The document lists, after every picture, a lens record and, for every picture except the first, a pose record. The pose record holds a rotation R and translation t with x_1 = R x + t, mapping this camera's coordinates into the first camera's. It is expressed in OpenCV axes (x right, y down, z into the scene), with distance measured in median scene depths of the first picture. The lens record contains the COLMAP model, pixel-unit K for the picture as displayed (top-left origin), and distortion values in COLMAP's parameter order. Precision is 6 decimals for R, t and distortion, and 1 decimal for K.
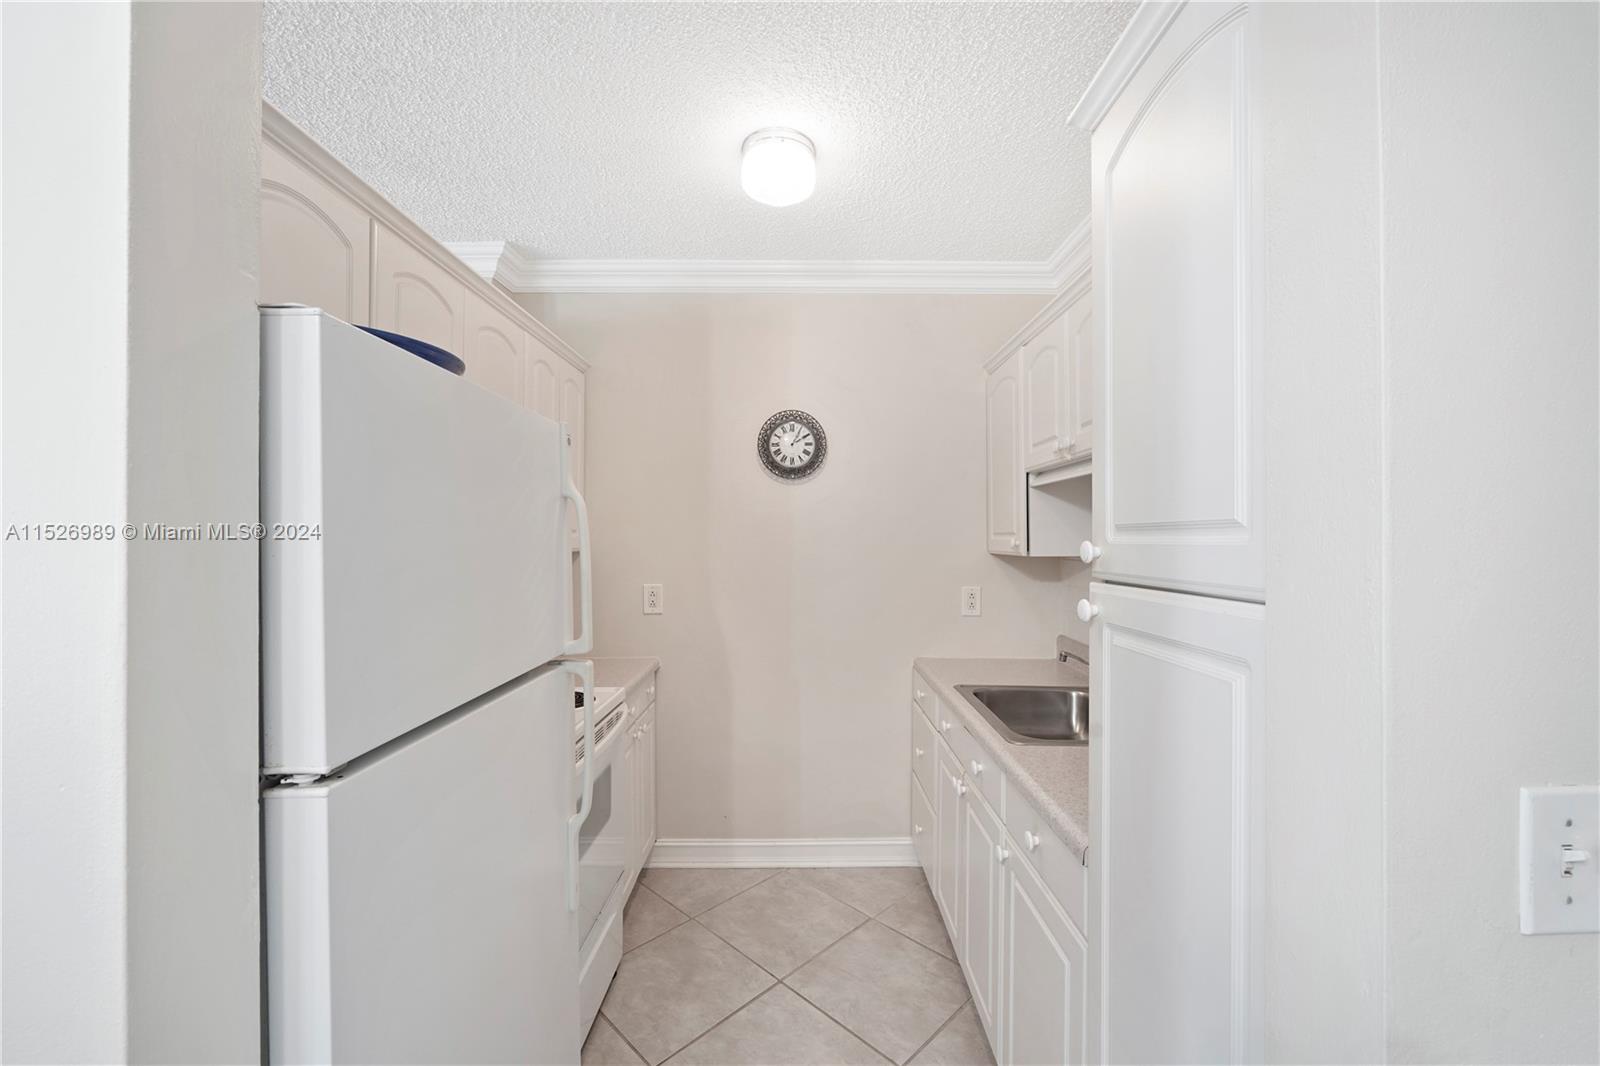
lens RADIAL K [[632.9, 0, 809.2], [0, 632.9, 540.4], [0, 0, 1]] dist [-0.006219, -0.000117]
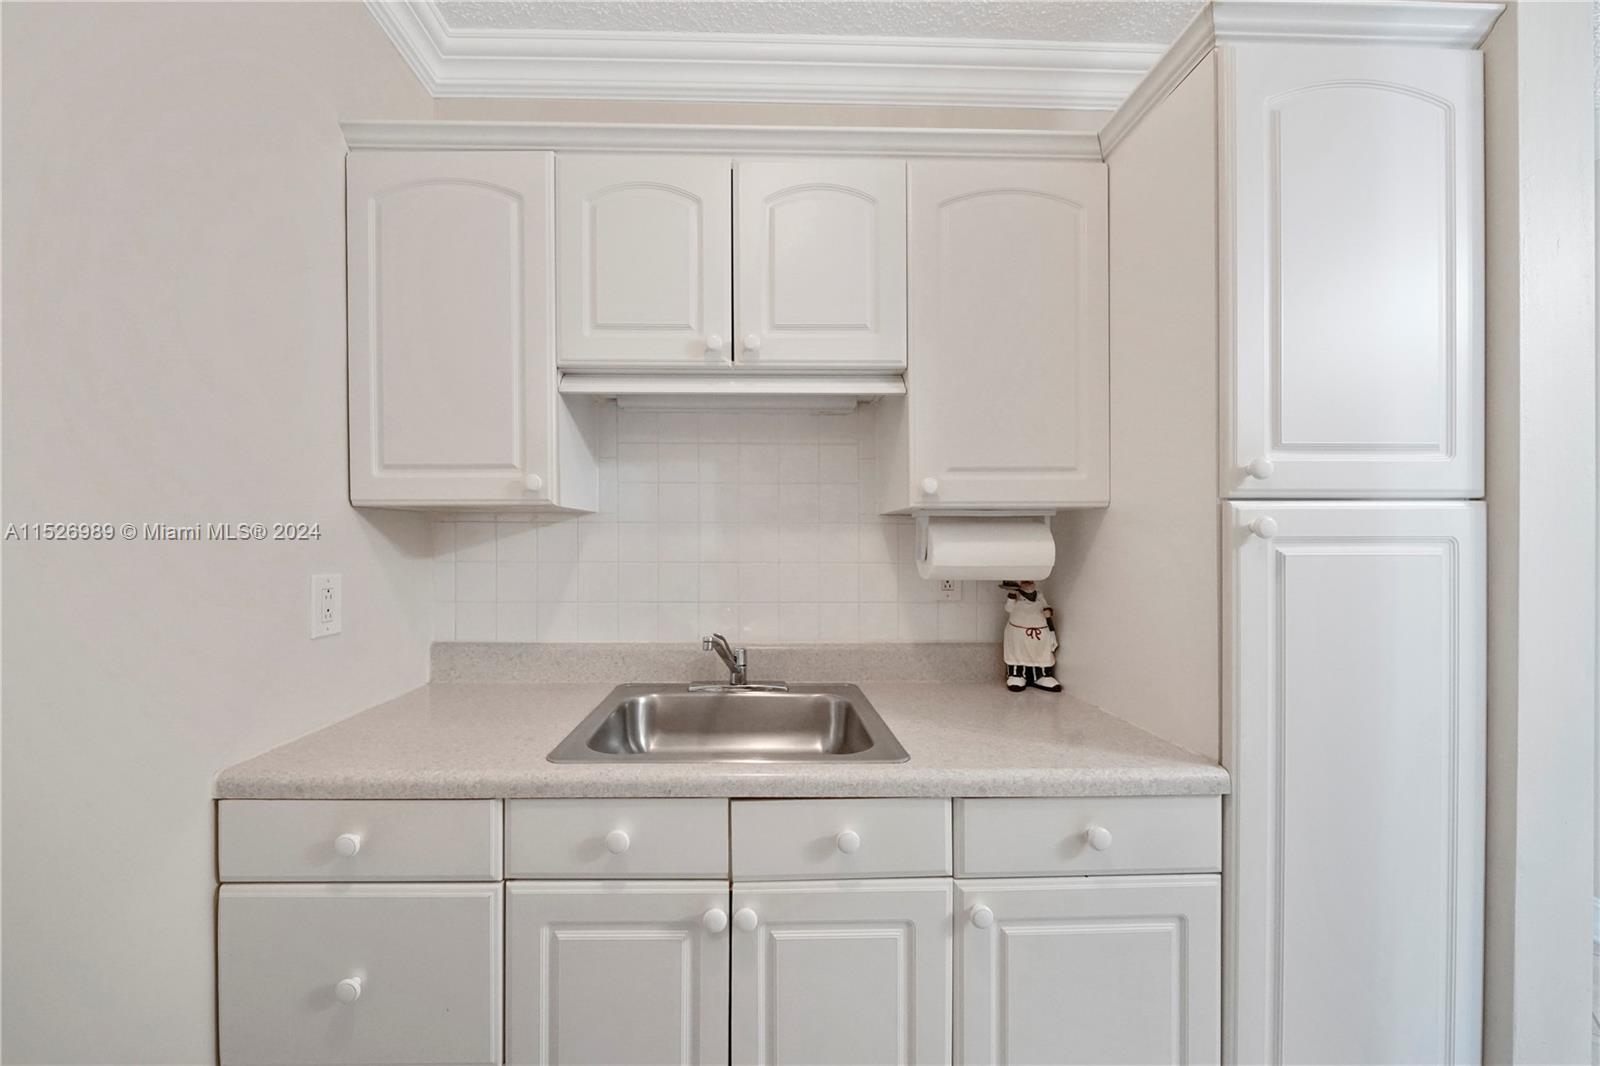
lens RADIAL K [[582.7, 0, 797.7], [0, 582.7, 534.9], [0, 0, 1]] dist [-0.000265, -0.000036]
pose [[0.020543, -0.004481, 0.999779, -0.175352], [0.008424, 0.999955, 0.004308, 0.044541], [-0.999753, 0.008334, 0.020580, 0.636059]]
